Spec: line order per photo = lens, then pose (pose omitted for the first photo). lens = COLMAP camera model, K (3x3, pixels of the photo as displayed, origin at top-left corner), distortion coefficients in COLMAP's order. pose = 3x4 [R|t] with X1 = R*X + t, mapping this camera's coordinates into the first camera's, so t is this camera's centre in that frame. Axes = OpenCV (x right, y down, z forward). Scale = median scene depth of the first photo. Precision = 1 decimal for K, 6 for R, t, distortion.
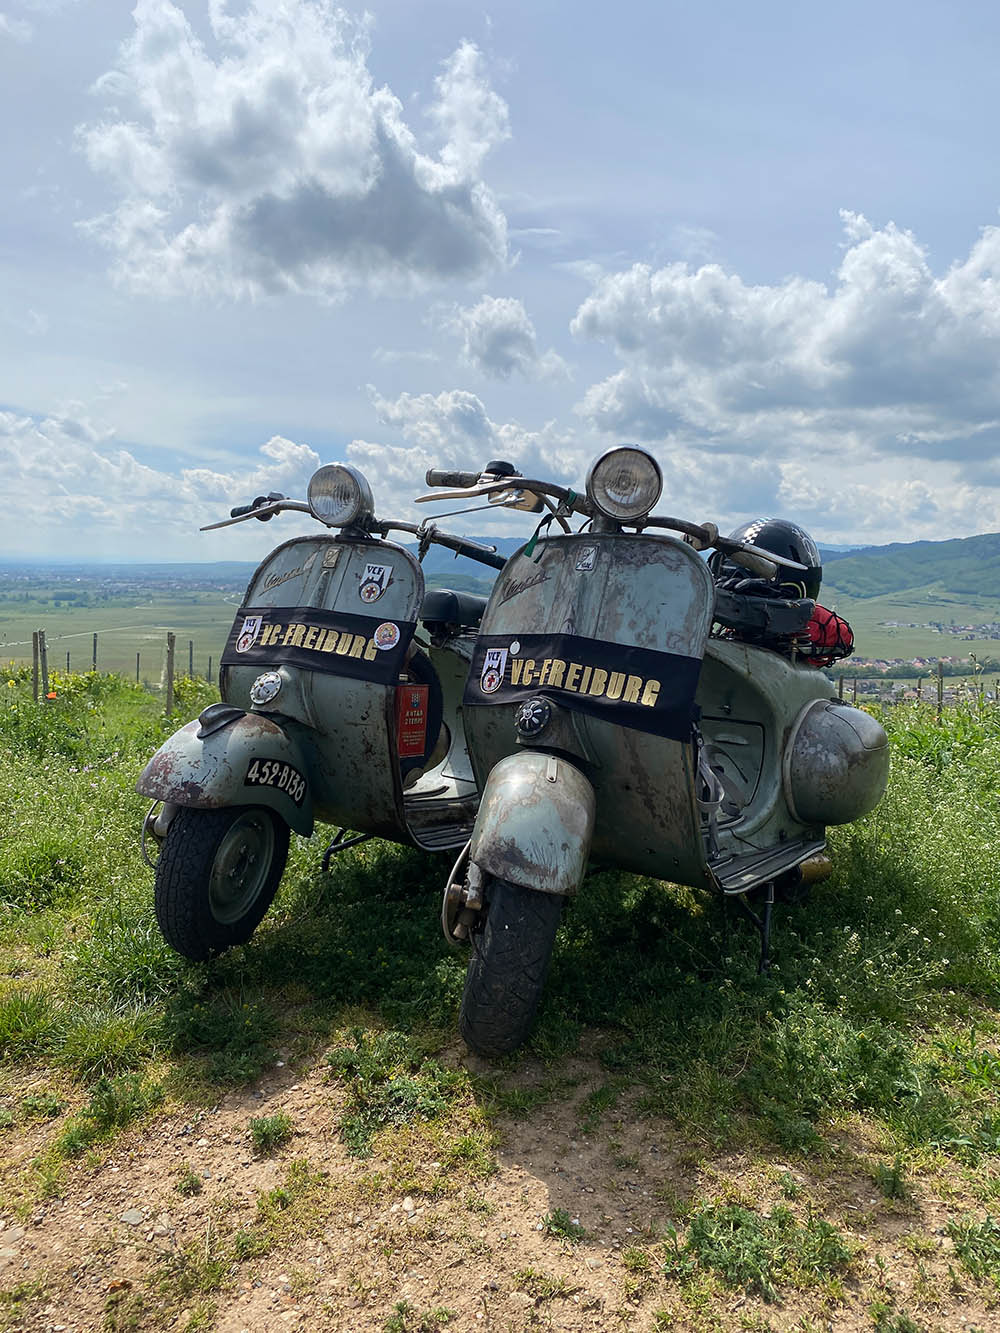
lens RADIAL K [[1068.1, 0, 500.0], [0, 1068.1, 666.5], [0, 0, 1]] dist [-0.000559, -0.008730]
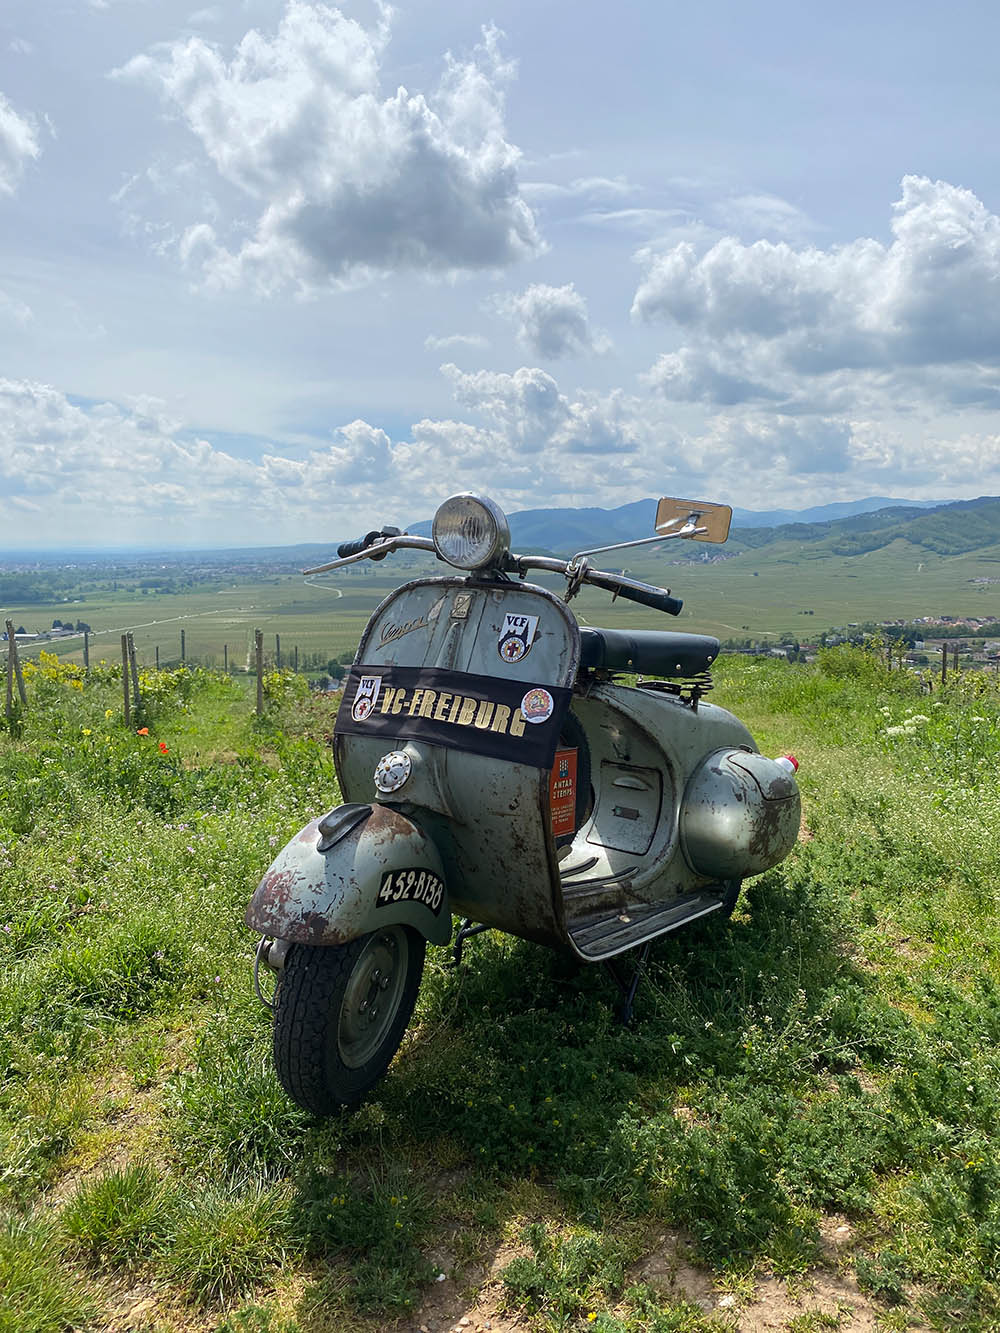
lens RADIAL K [[1024.7, 0, 500.0], [0, 1024.7, 666.5], [0, 0, 1]] dist [-0.001170, -0.002752]
pose [[0.997673, -0.026680, -0.062743, -0.081458], [0.029173, 0.998807, 0.039168, -0.086980], [0.061624, -0.040907, 0.997261, 0.210380]]
